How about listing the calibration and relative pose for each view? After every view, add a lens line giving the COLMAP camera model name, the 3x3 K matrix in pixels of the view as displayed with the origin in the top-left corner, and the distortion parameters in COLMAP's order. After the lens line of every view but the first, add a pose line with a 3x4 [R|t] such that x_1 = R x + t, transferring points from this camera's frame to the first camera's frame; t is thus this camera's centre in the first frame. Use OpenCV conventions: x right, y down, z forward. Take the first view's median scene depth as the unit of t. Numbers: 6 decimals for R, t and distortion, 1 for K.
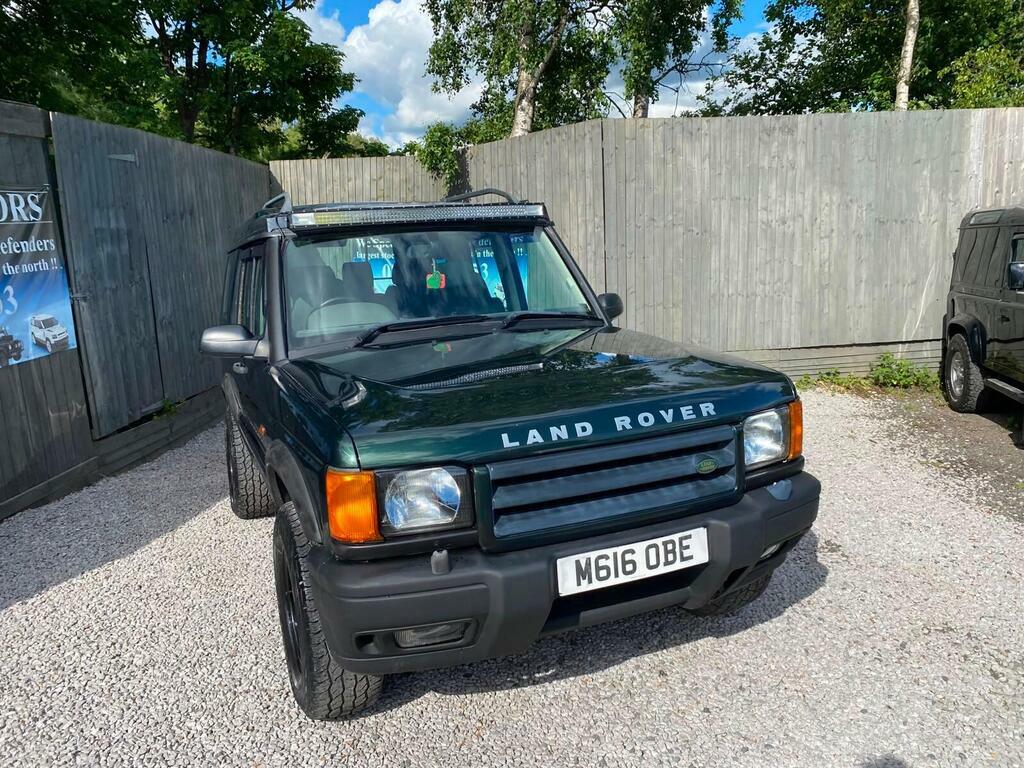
lens RADIAL K [[784.9, 0, 504.7], [0, 784.9, 389.5], [0, 0, 1]] dist [0.028323, -0.025295]
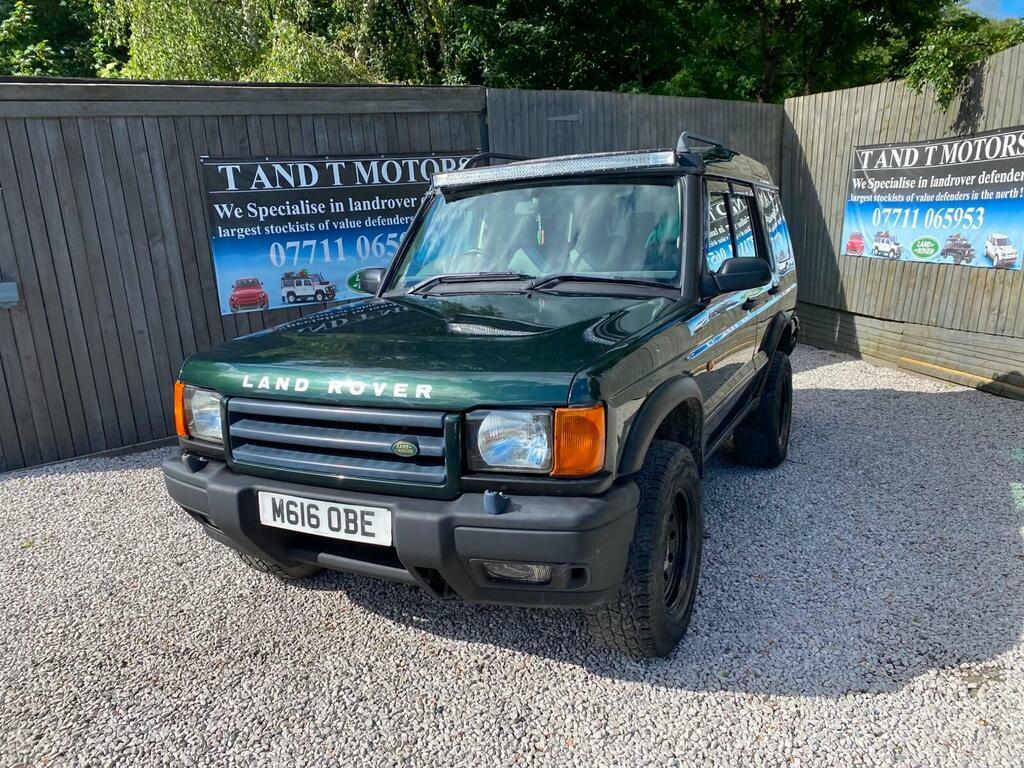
lens RADIAL K [[784.9, 0, 504.8], [0, 784.9, 378.0], [0, 0, 1]] dist [0.028323, -0.025295]
pose [[0.642692, 0.166172, -0.747886, 0.468871], [-0.117625, 0.986022, 0.118002, -0.051484], [0.757041, 0.012131, 0.653255, 0.216855]]
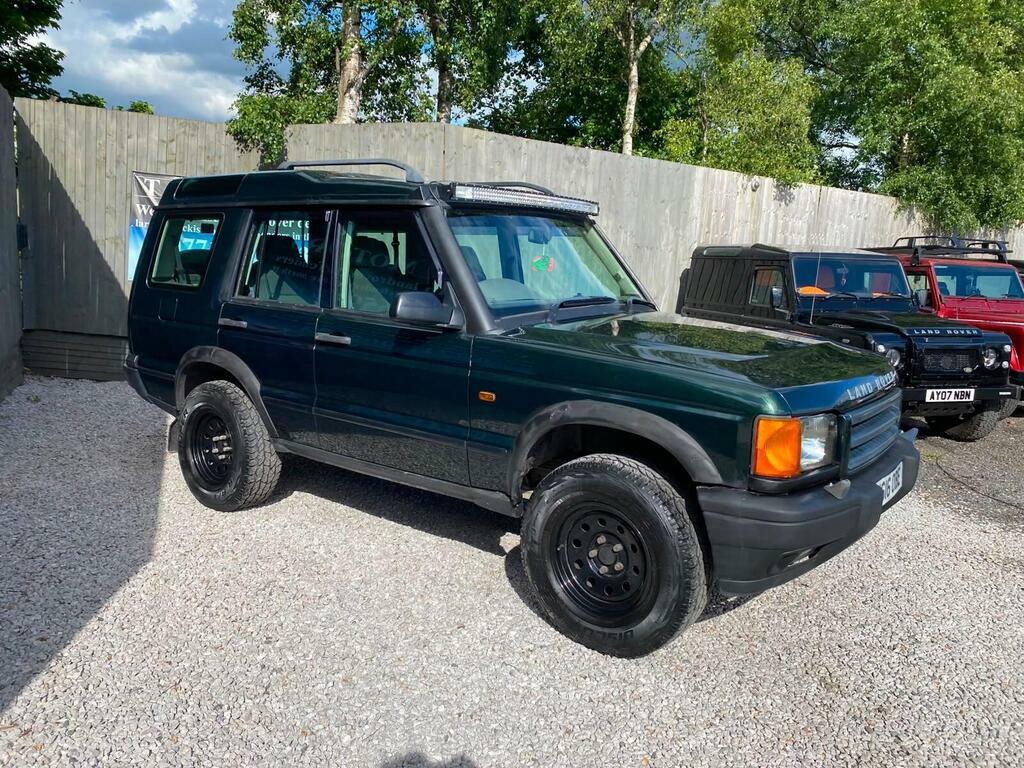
lens RADIAL K [[784.9, 0, 509.4], [0, 784.9, 376.5], [0, 0, 1]] dist [0.028323, -0.025295]
pose [[0.868119, 0.016981, 0.496065, -0.464611], [-0.006908, 0.999731, -0.022133, 0.027560], [-0.496308, 0.015787, 0.868003, 0.066935]]
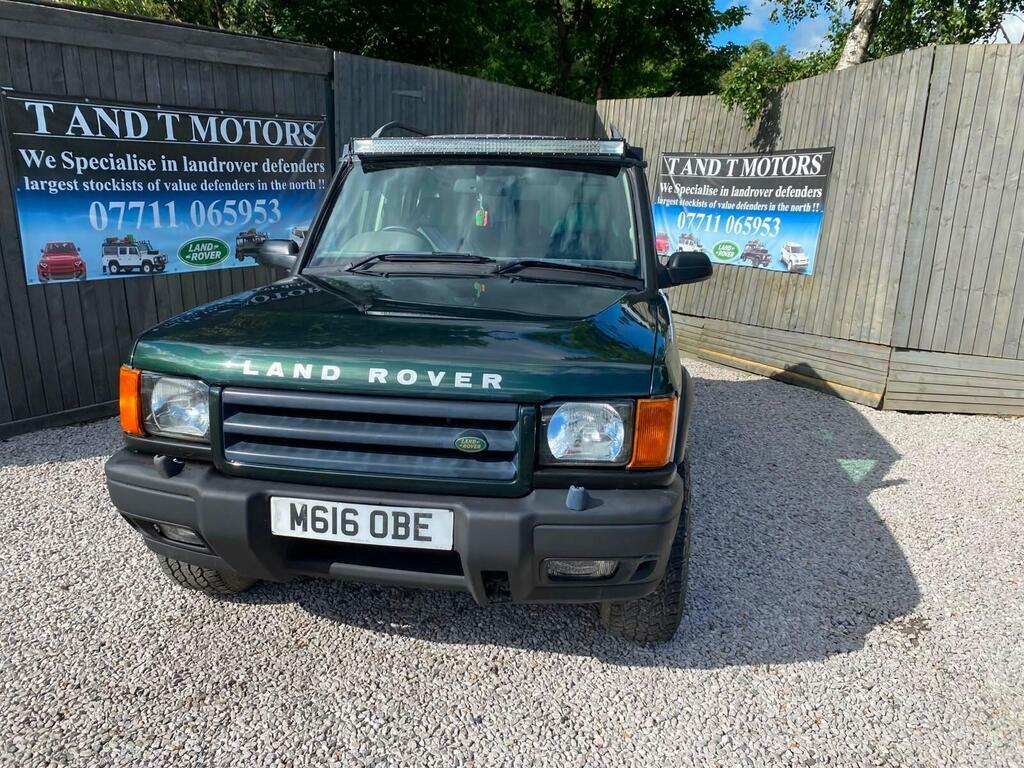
lens RADIAL K [[788.3, 0, 509.5], [0, 788.3, 390.7], [0, 0, 1]] dist [0.025586, -0.021429]
pose [[0.846995, 0.190572, -0.496268, 0.325335], [-0.158976, 0.981616, 0.105621, -0.026785], [0.507274, -0.010566, 0.861720, 0.126389]]
